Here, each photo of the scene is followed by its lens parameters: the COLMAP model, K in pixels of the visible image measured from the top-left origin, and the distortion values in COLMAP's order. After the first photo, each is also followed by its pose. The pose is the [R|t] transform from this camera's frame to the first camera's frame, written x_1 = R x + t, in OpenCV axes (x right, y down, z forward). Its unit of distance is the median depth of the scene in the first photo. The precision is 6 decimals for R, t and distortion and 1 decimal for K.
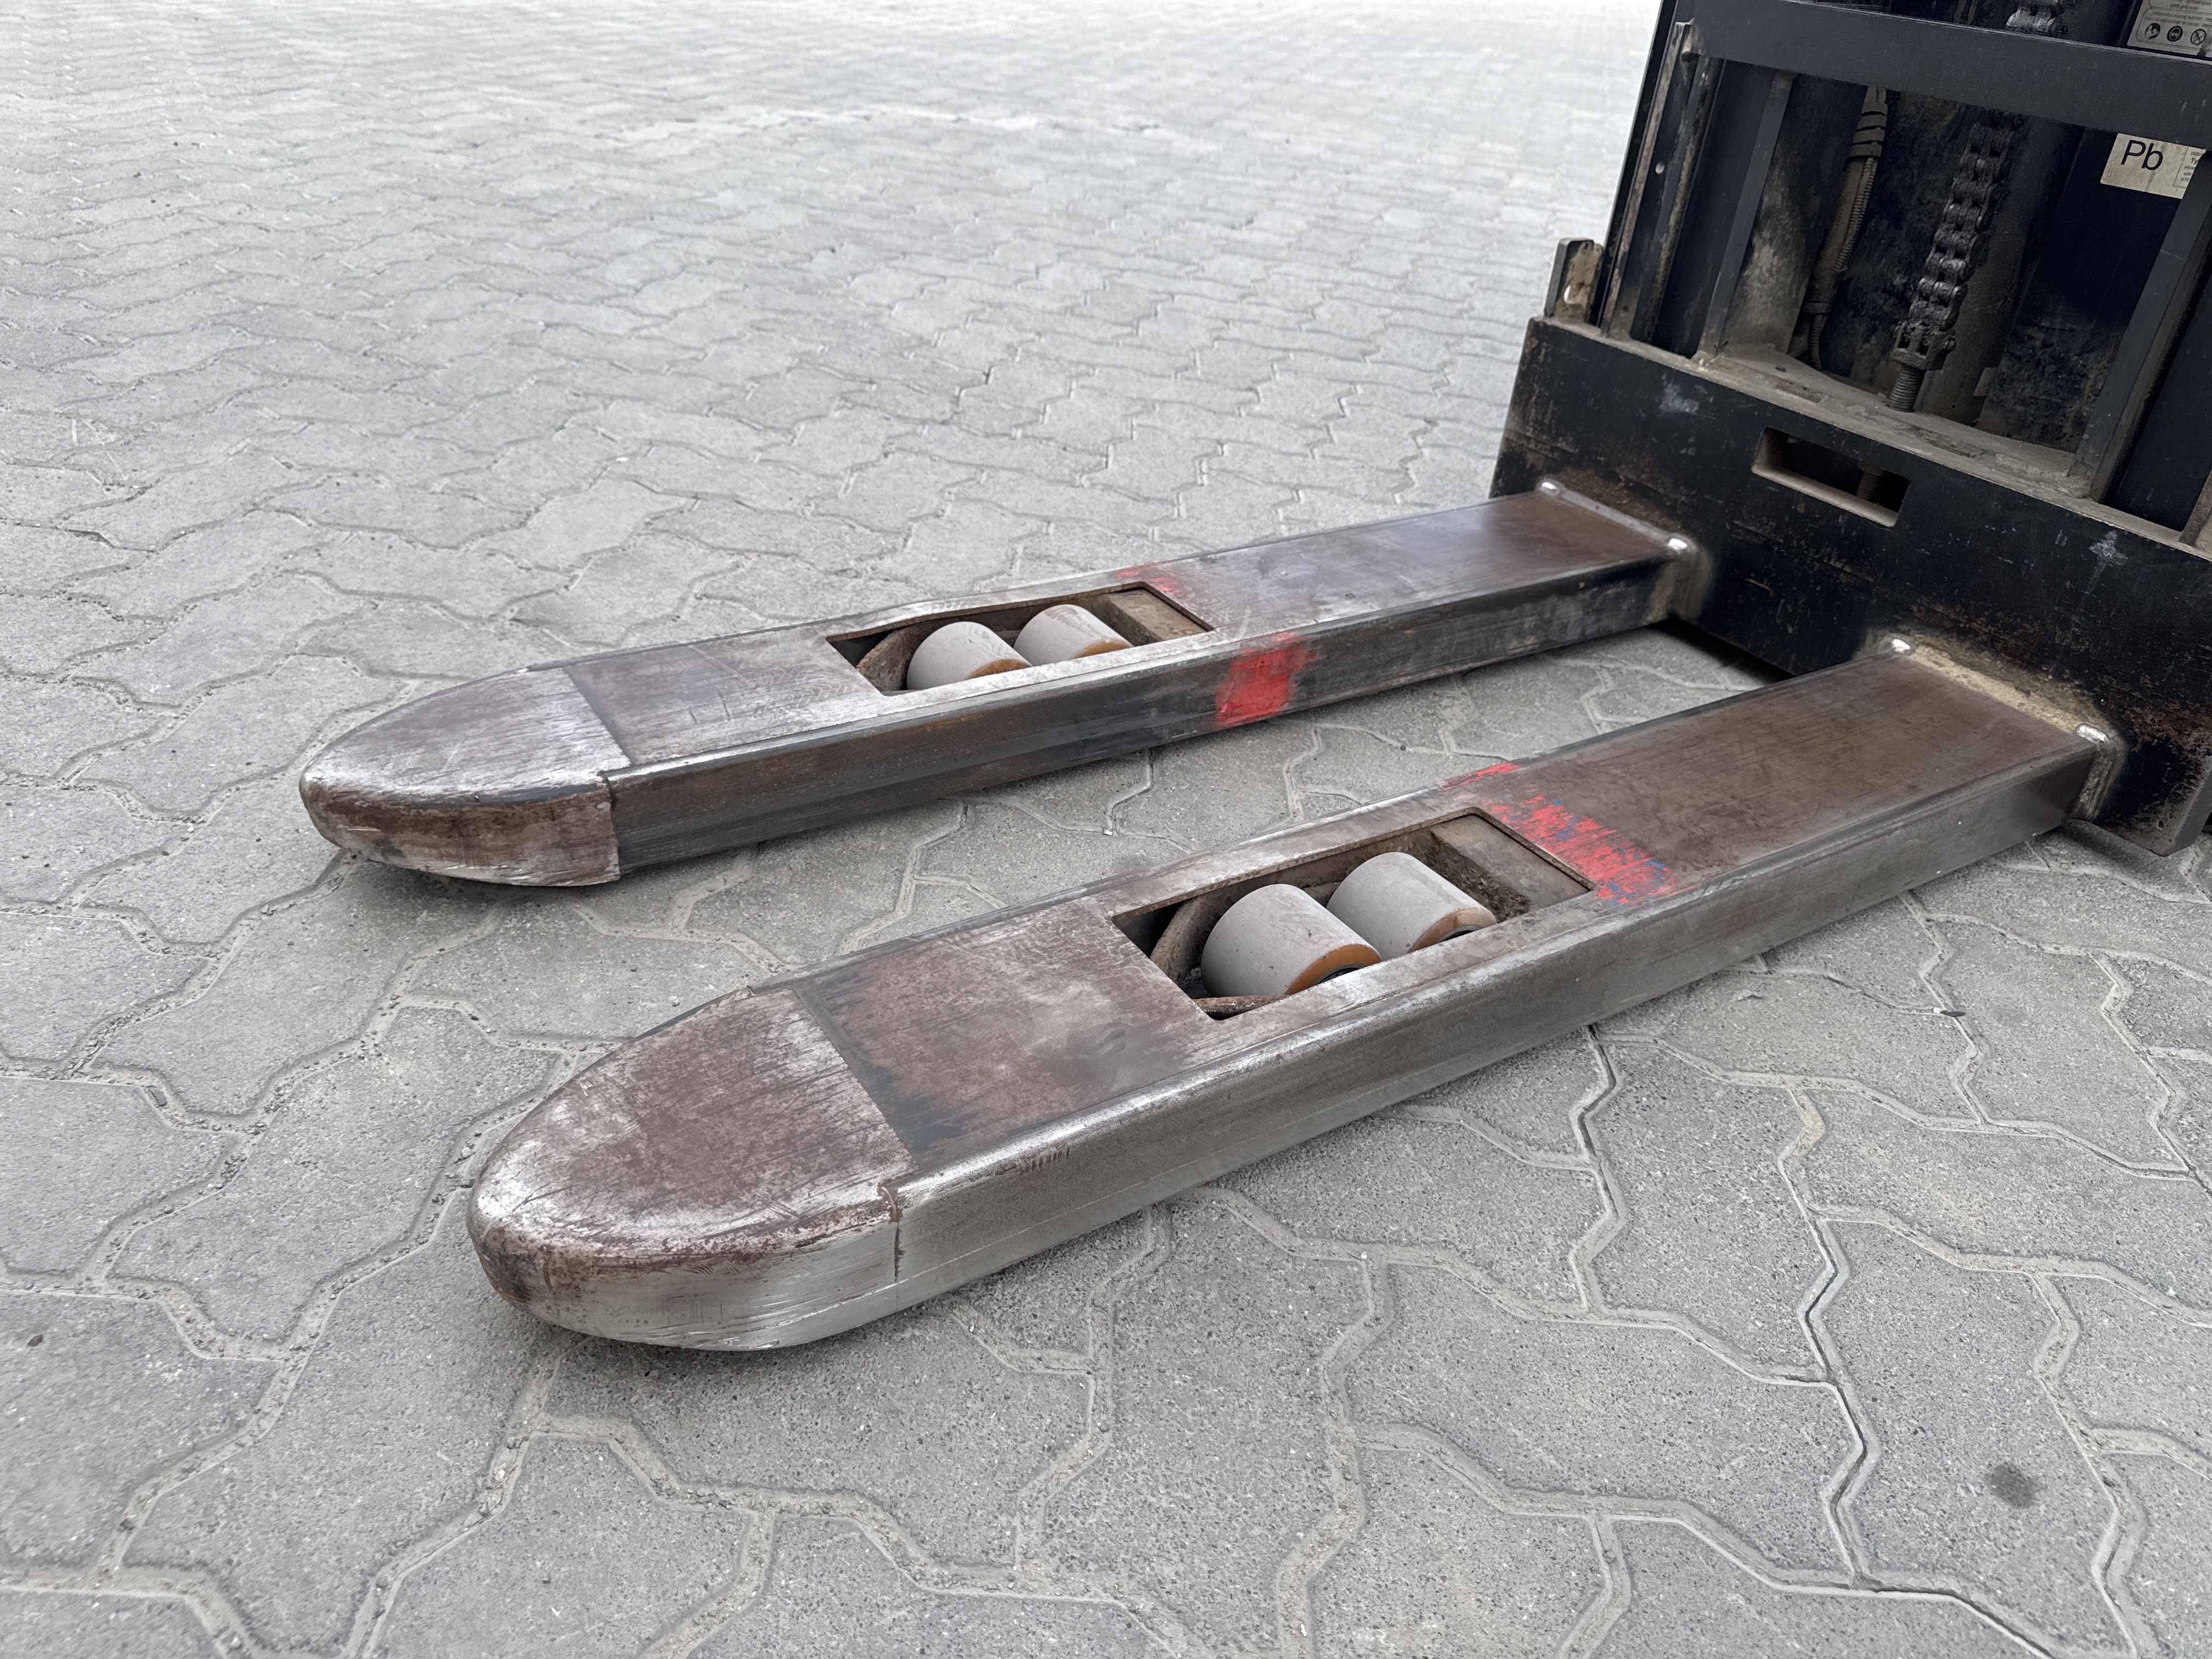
lens RADIAL K [[1582.5, 0, 1094.5], [0, 1582.5, 818.1], [0, 0, 1]] dist [0.004891, -0.013093]
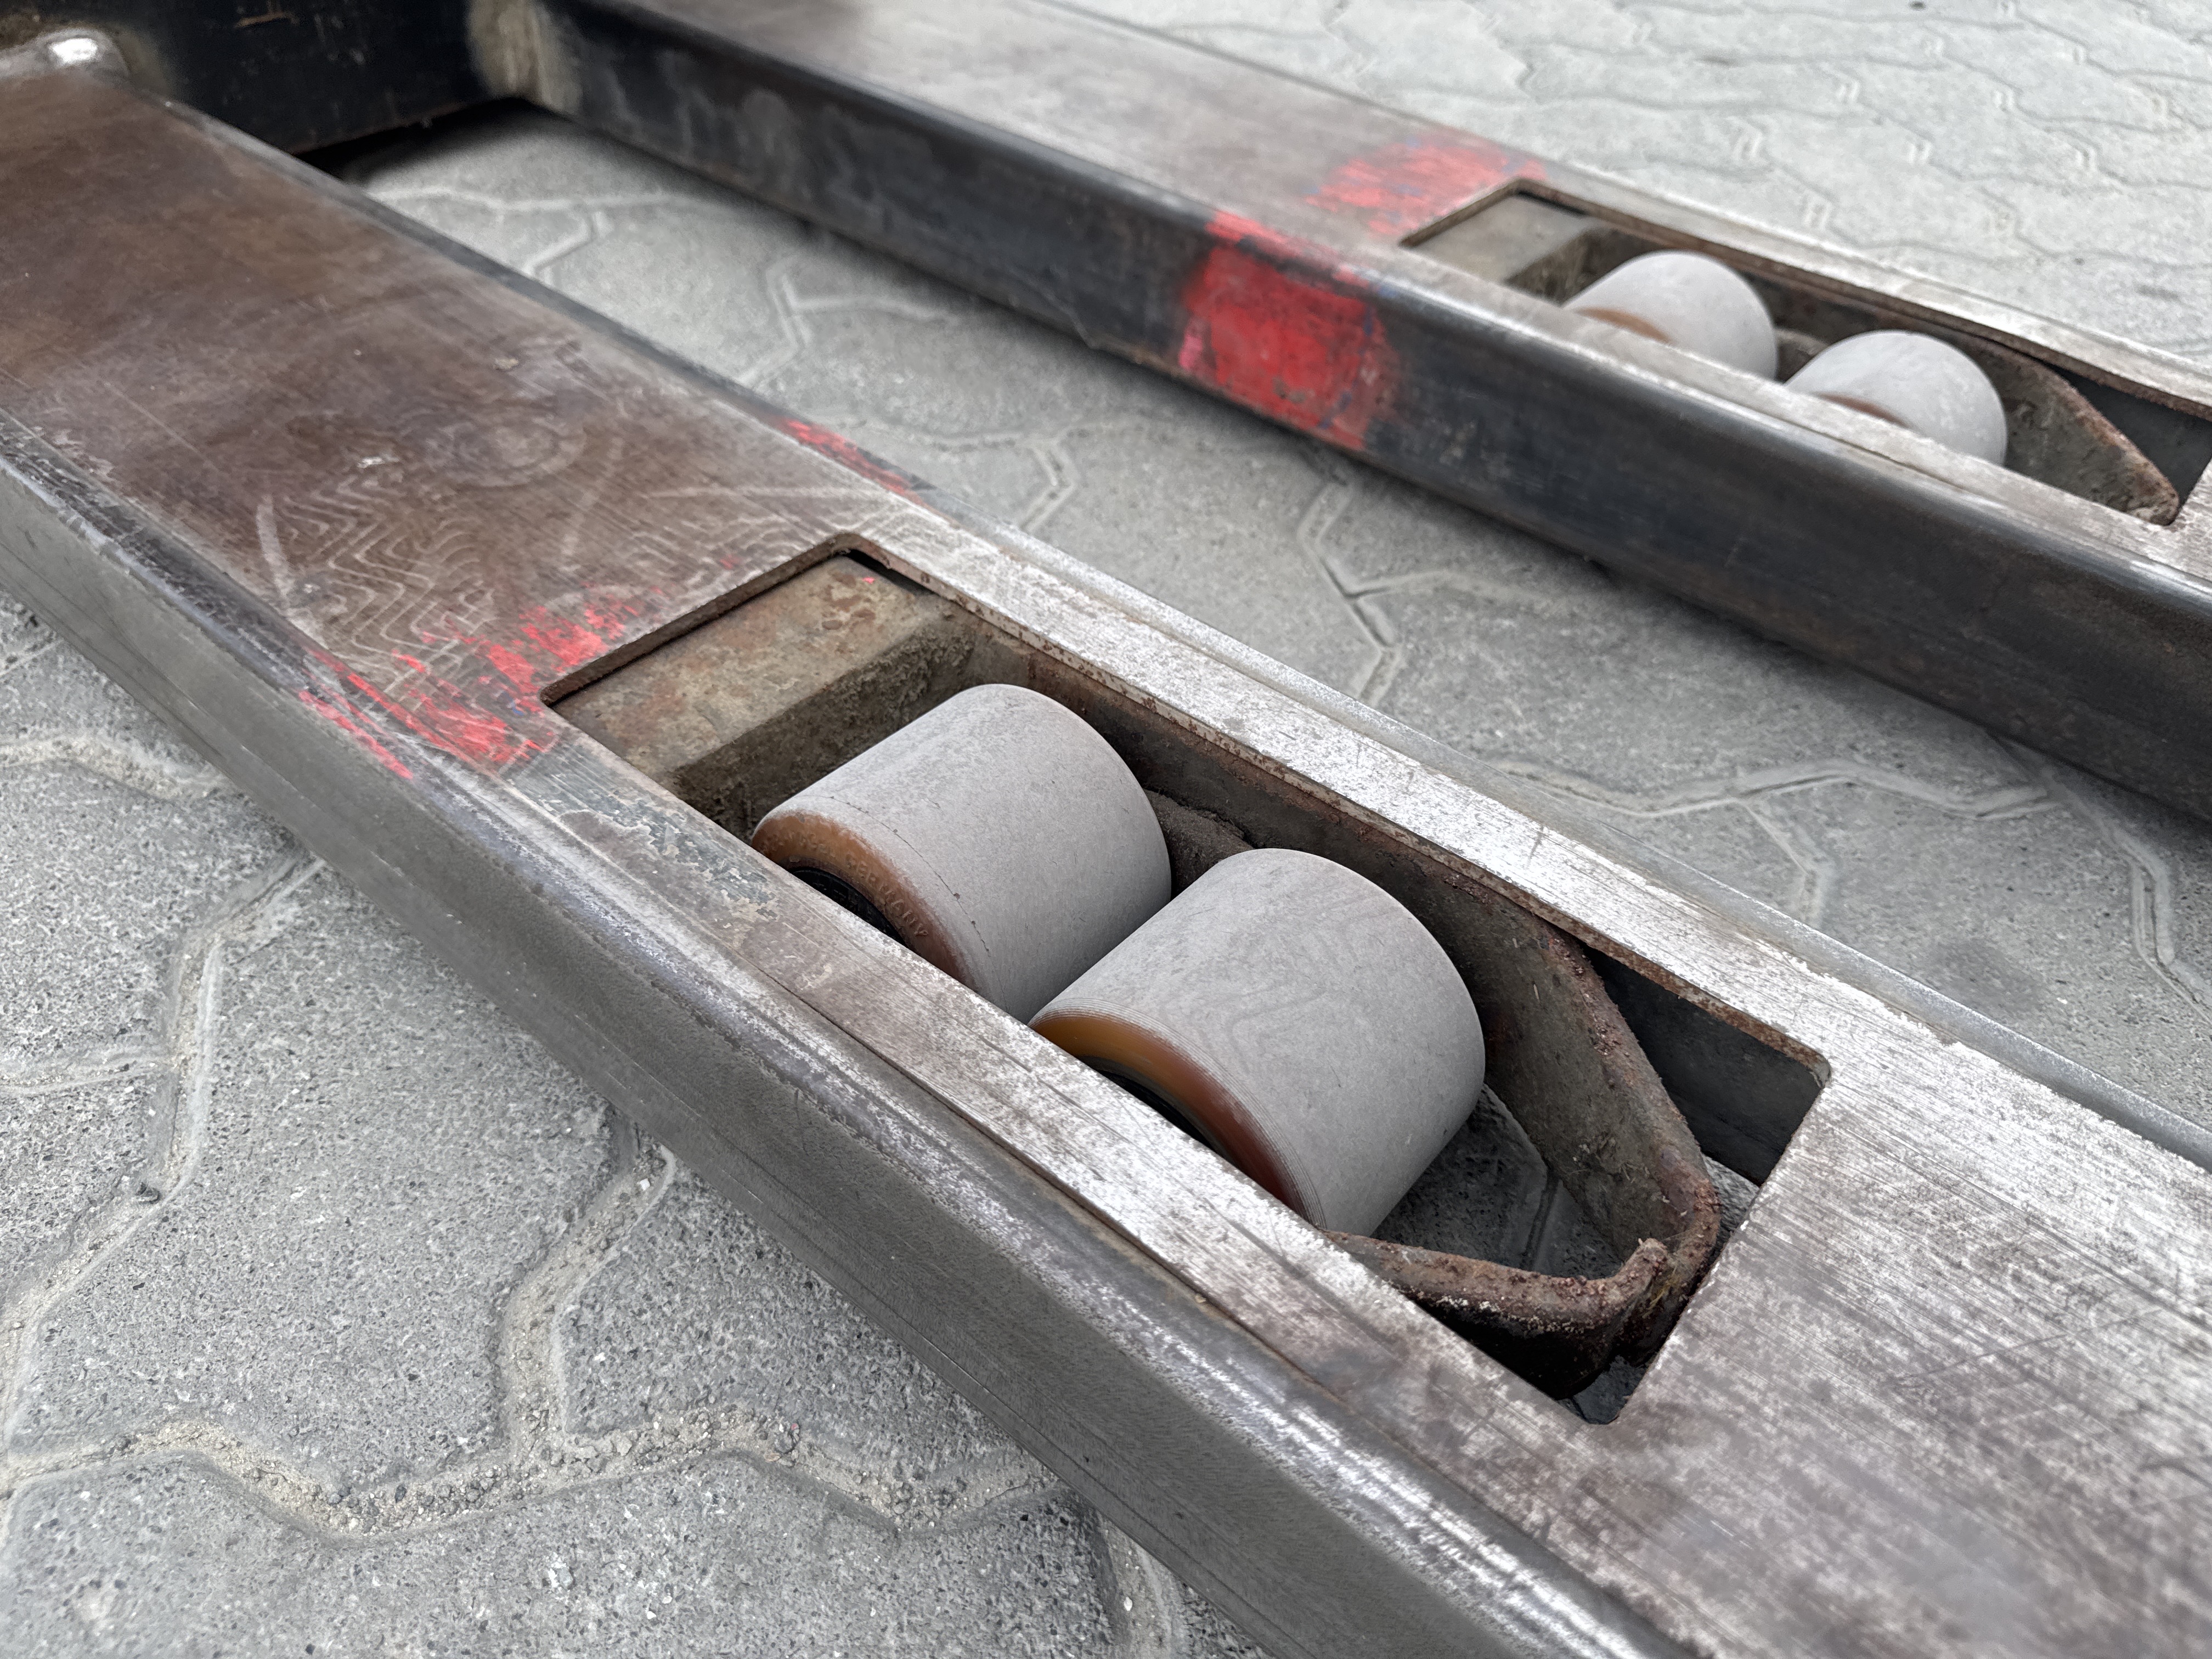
lens RADIAL K [[1619.3, 0, 1102.9], [0, 1619.3, 819.1], [0, 0, 1]] dist [-0.010640, -0.010655]
pose [[-0.308386, -0.707245, 0.636162, -0.239813], [0.428939, 0.493524, 0.756601, -0.369710], [-0.849064, 0.506200, 0.151169, 1.005251]]
